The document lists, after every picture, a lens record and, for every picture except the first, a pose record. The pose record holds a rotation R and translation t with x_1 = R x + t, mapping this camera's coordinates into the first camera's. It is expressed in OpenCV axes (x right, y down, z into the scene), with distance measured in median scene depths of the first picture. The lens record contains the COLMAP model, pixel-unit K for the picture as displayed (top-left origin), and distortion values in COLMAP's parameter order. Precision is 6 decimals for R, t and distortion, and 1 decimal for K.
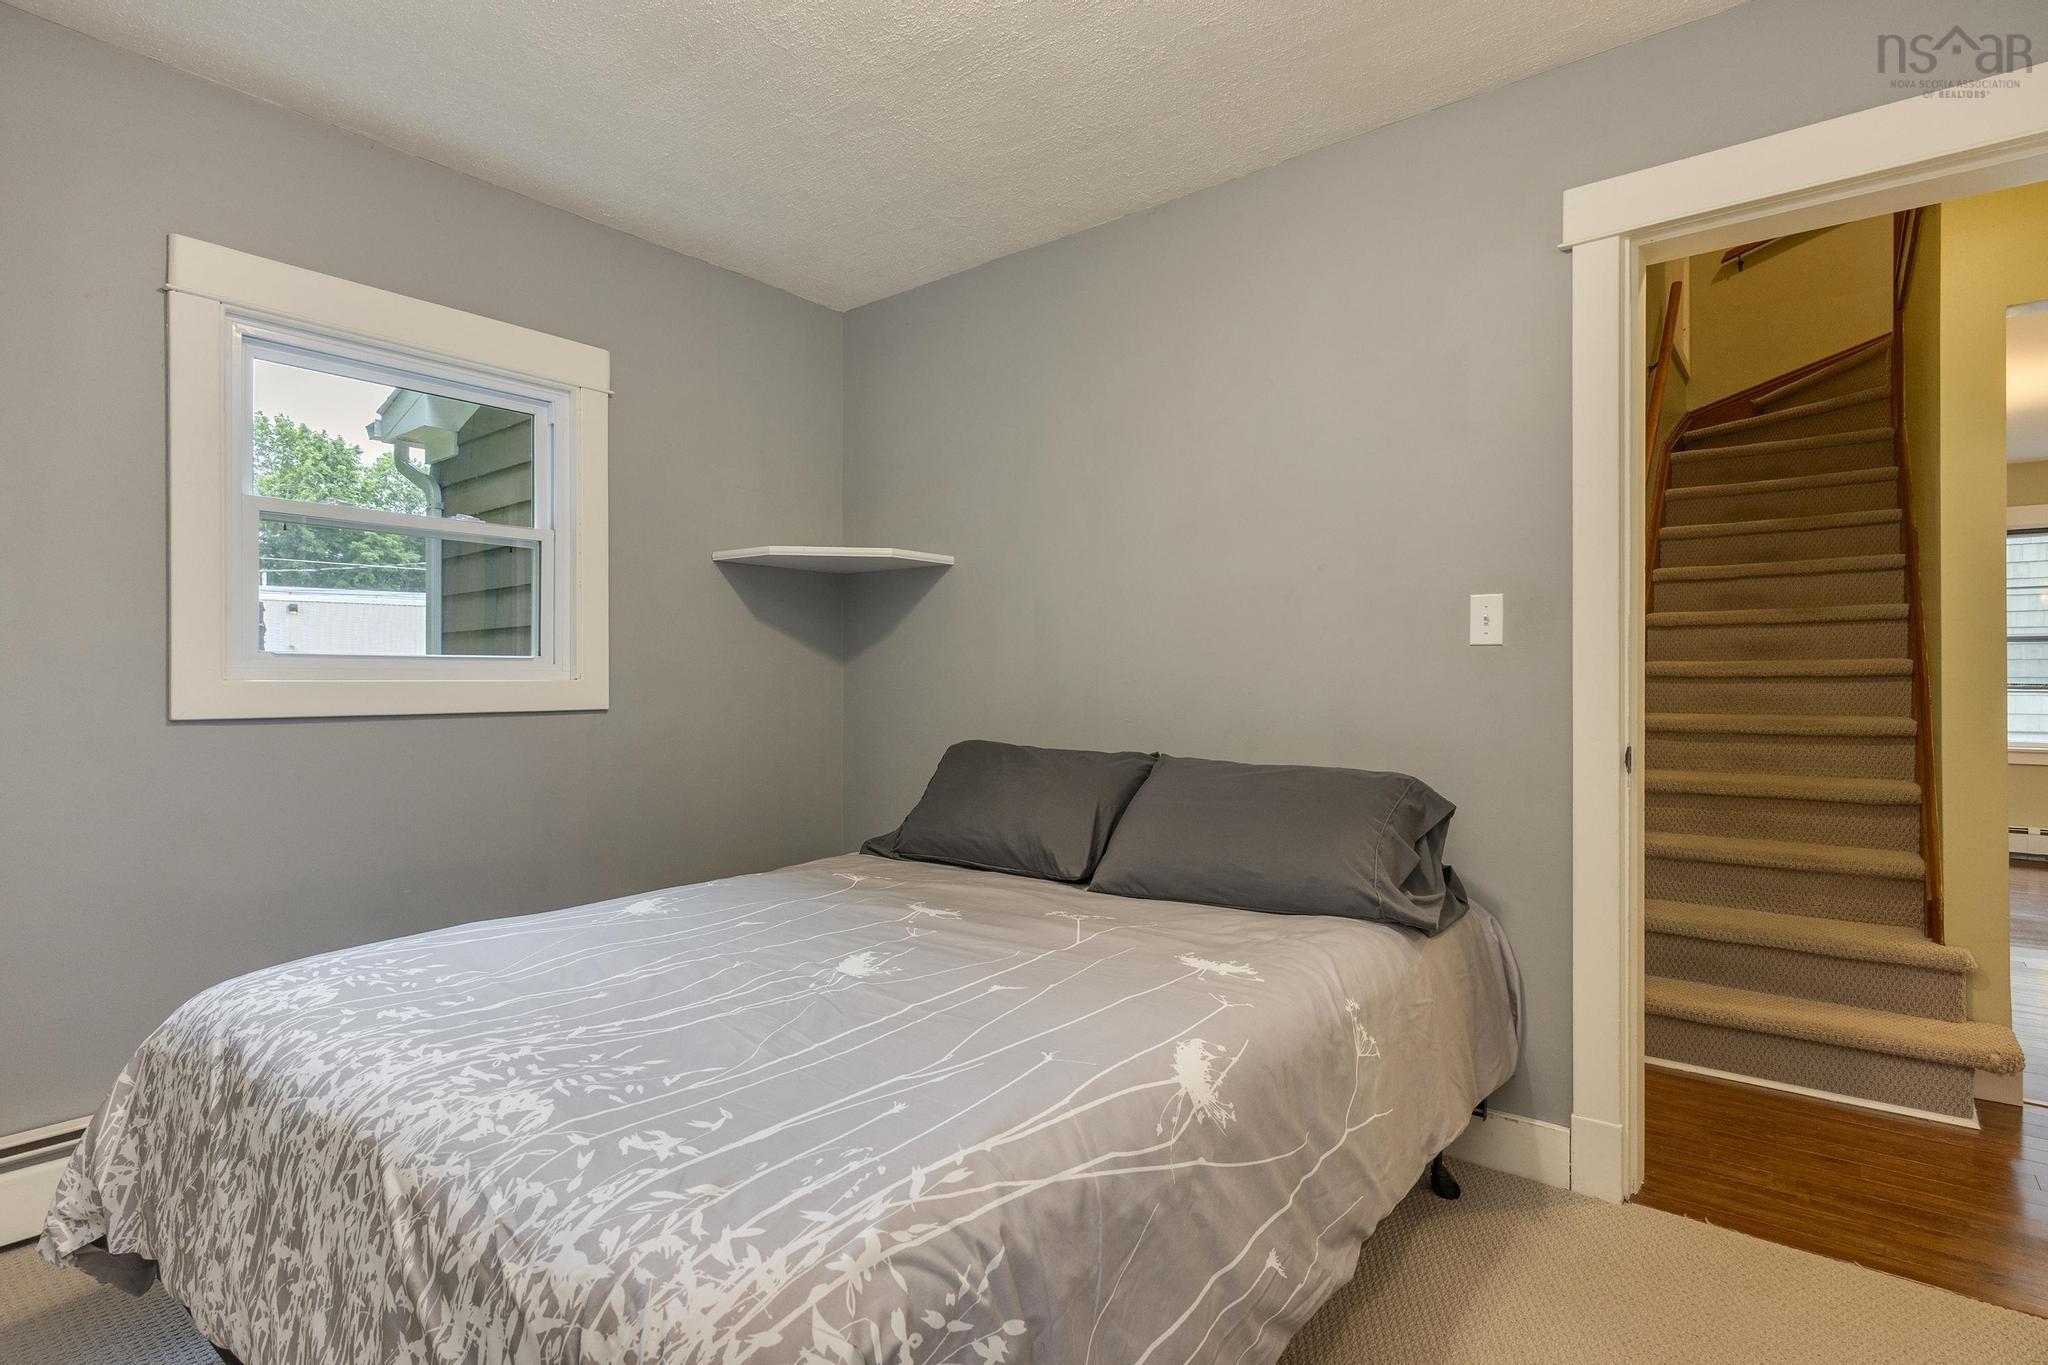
lens RADIAL K [[1026.9, 0, 1018.9], [0, 1026.9, 668.0], [0, 0, 1]] dist [0.001684, 0.000714]
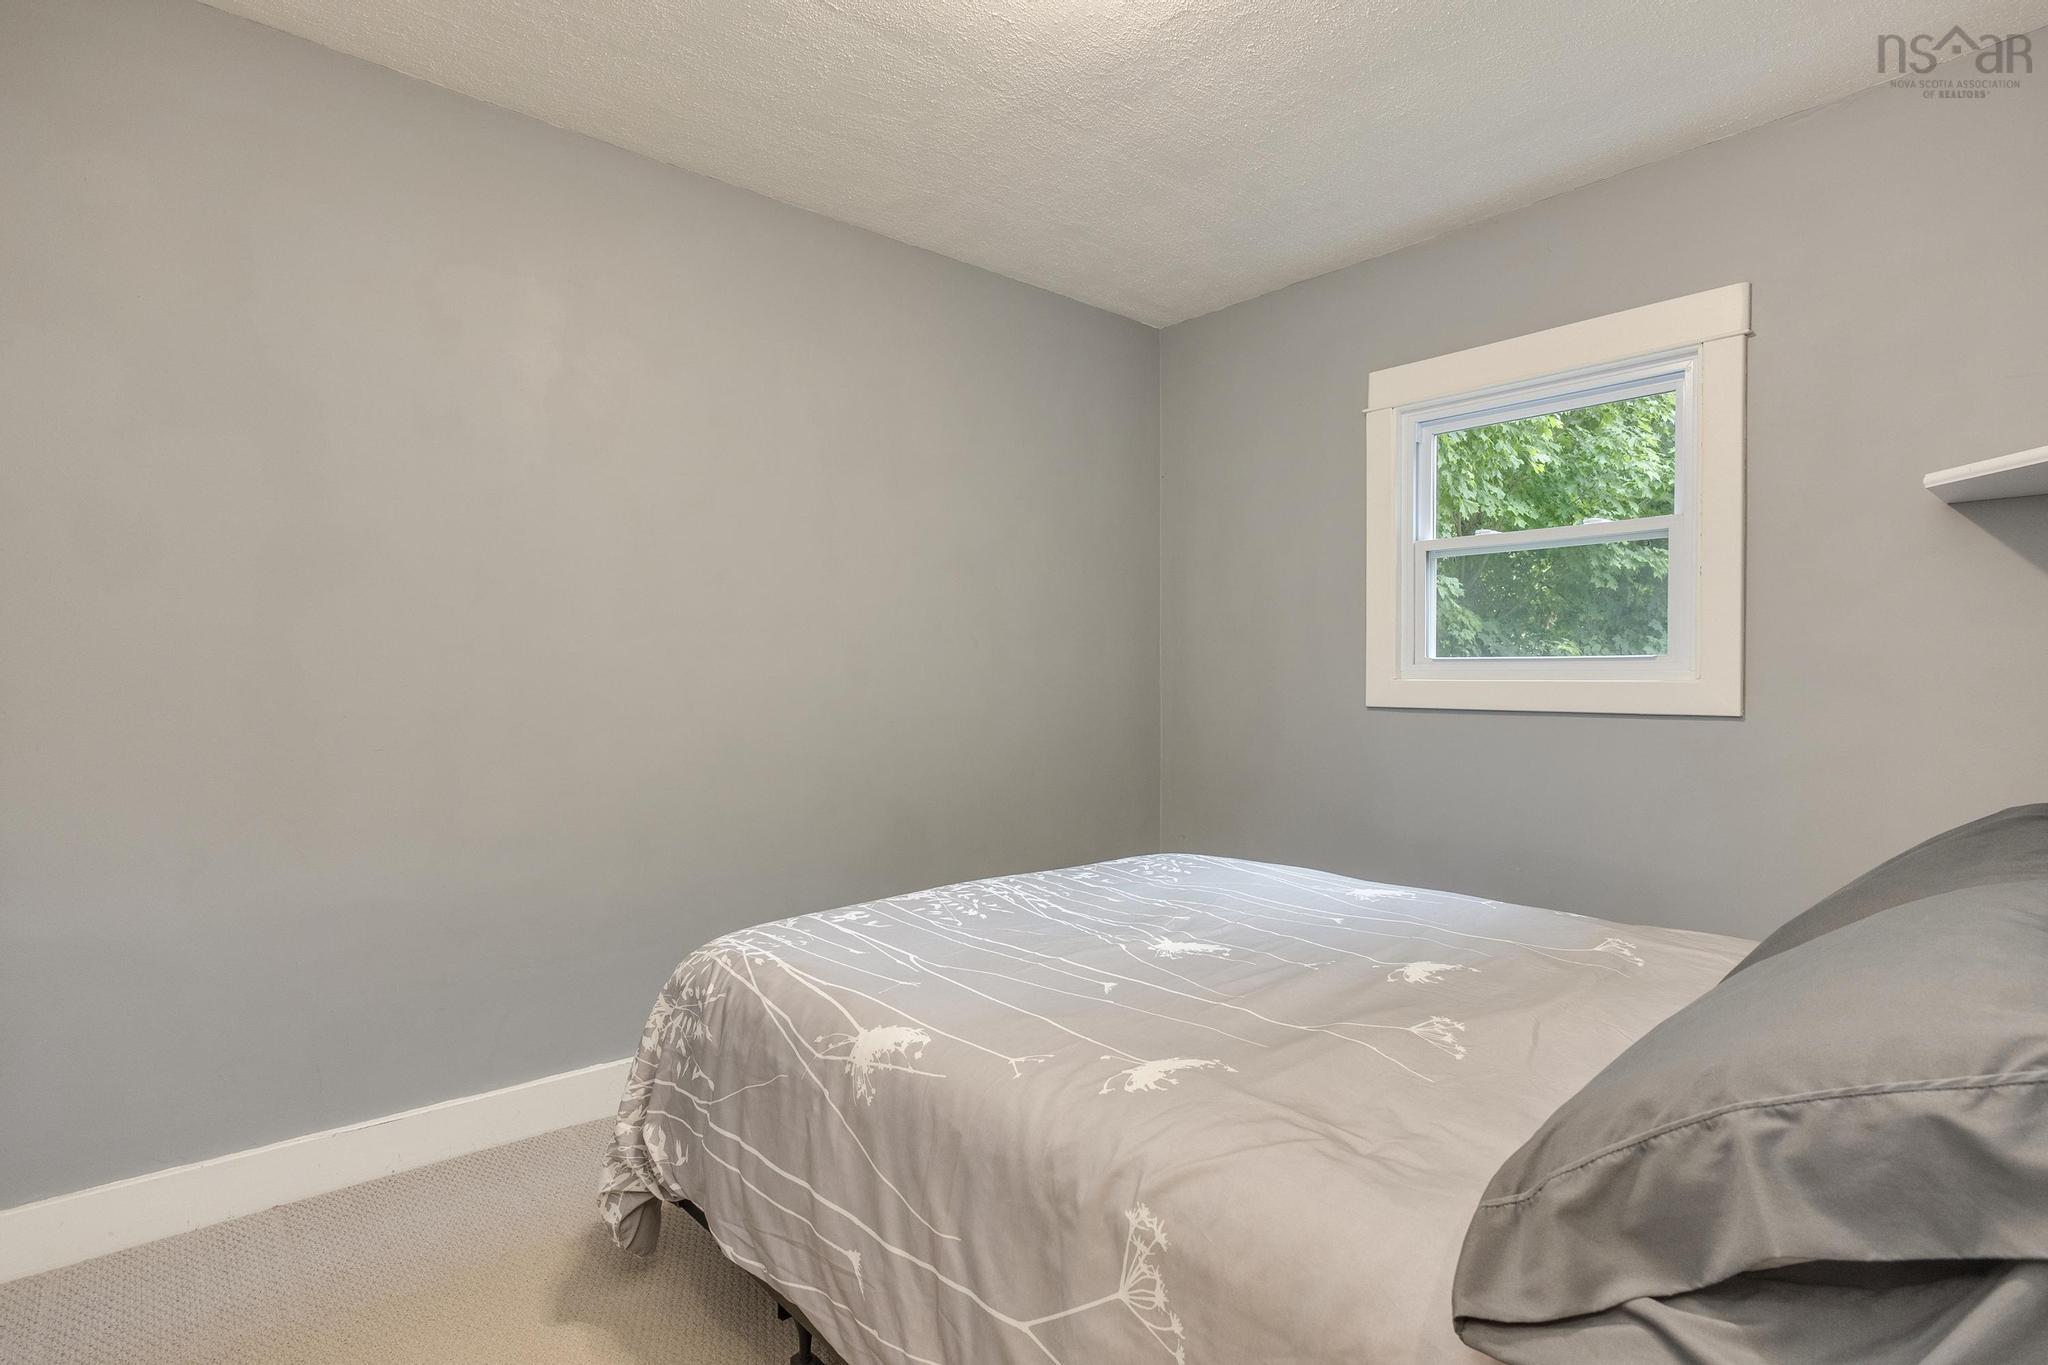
lens RADIAL K [[1026.9, 0, 1018.9], [0, 1026.9, 668.0], [0, 0, 1]] dist [0.001684, 0.000714]
pose [[-0.193902, -0.010221, -0.980968, 1.201695], [0.009774, 0.999876, -0.012350, 0.015984], [0.980972, -0.011983, -0.193778, 1.357220]]
